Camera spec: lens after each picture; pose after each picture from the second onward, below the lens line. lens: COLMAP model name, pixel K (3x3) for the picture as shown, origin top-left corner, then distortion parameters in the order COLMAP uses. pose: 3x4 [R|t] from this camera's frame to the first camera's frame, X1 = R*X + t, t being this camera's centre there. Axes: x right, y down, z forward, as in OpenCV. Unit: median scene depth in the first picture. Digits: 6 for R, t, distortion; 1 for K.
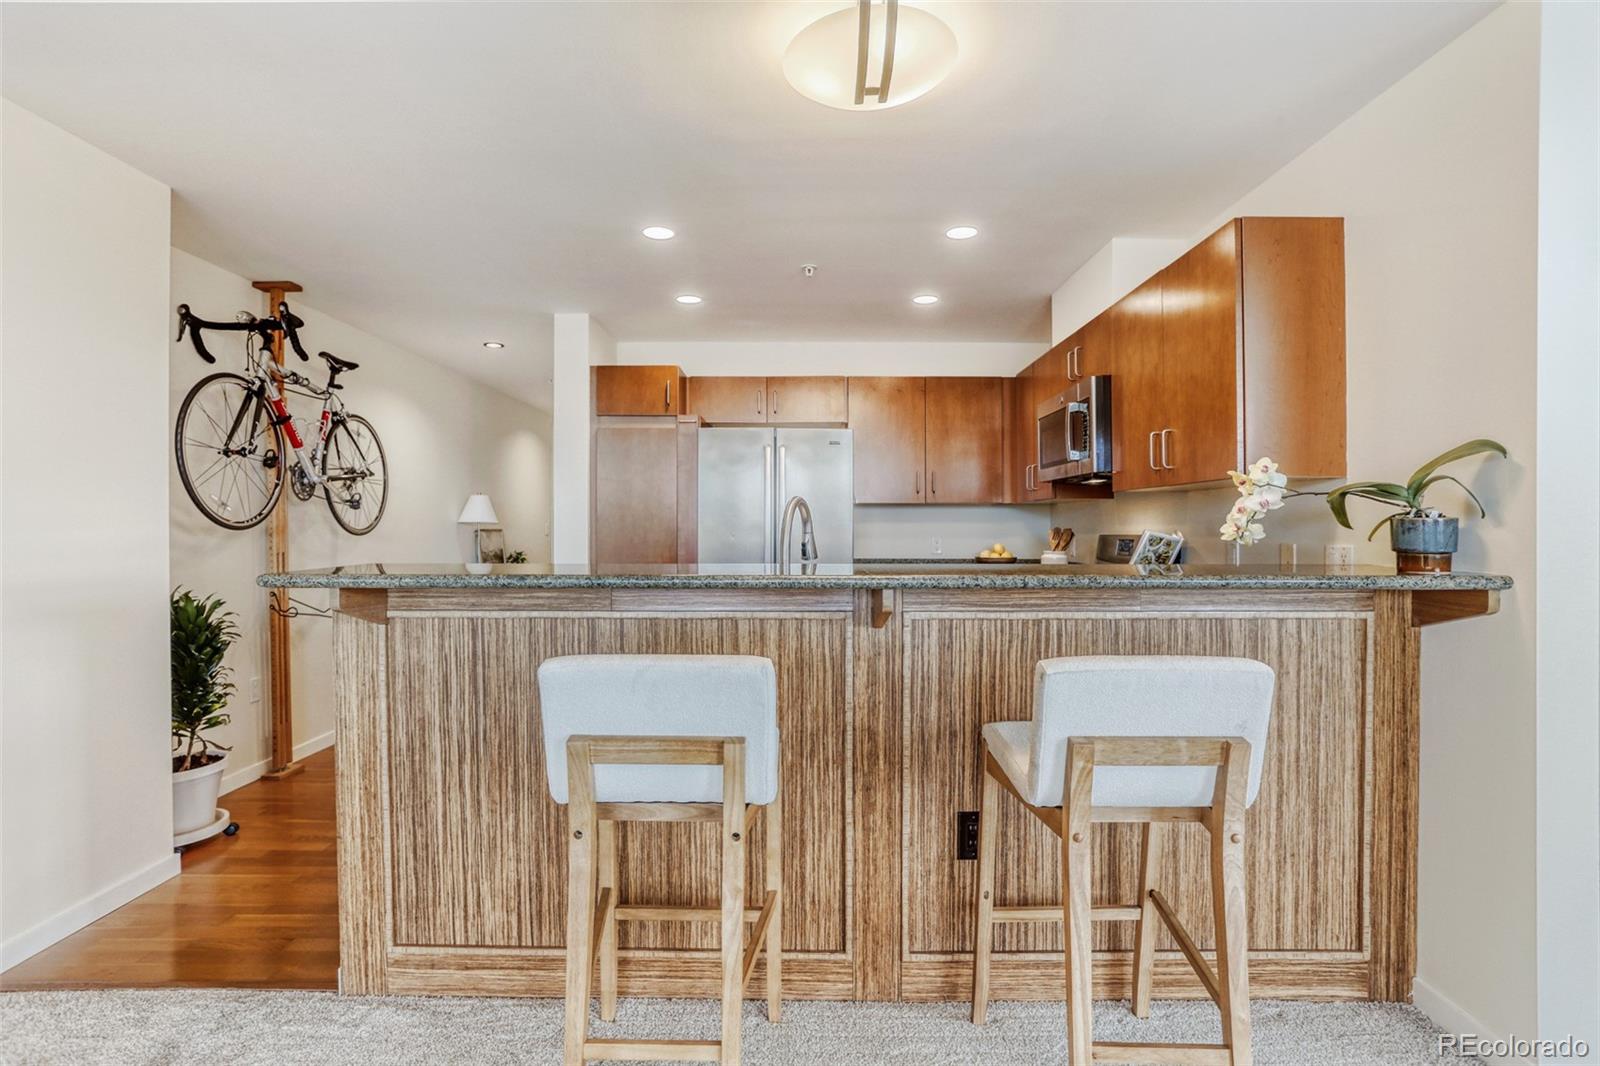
lens RADIAL K [[781.3, 0, 811.6], [0, 781.3, 536.8], [0, 0, 1]] dist [-0.033218, 0.016019]
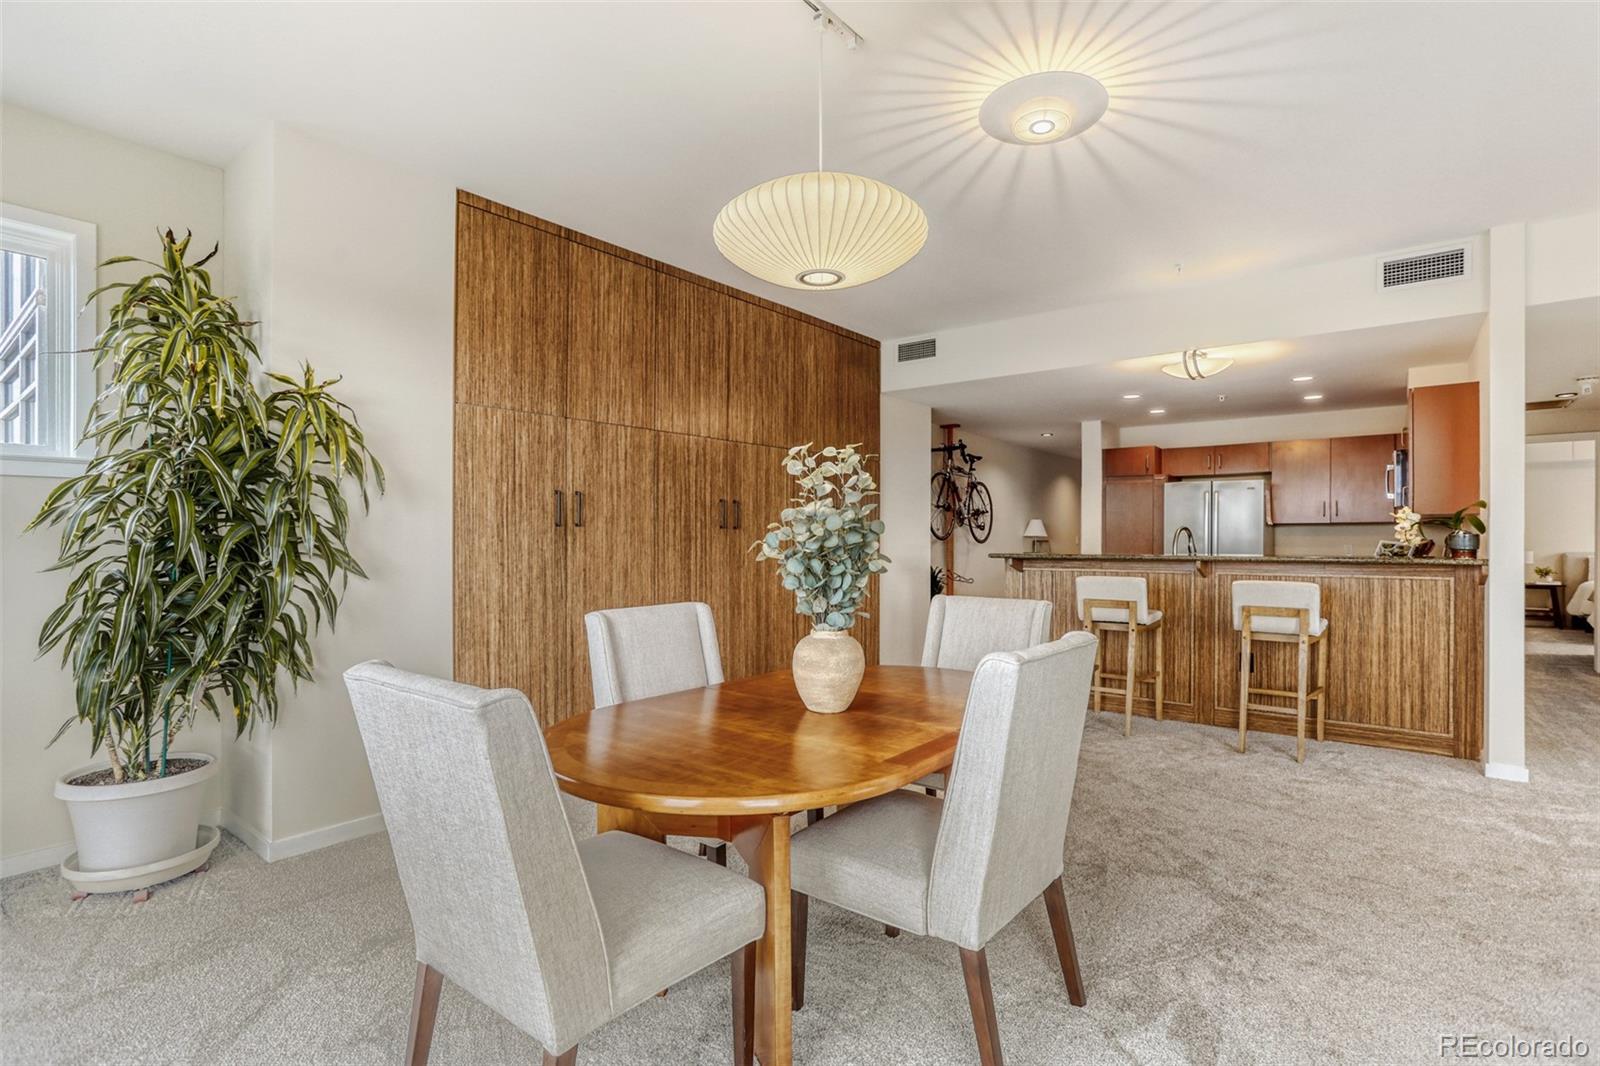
lens RADIAL K [[781.3, 0, 806.4], [0, 781.3, 531.5], [0, 0, 1]] dist [-0.033218, 0.016019]
pose [[0.787801, -0.007034, -0.615889, 0.624133], [-0.006529, 0.999783, -0.019770, 0.022917], [0.615895, 0.019595, 0.787585, -1.830196]]
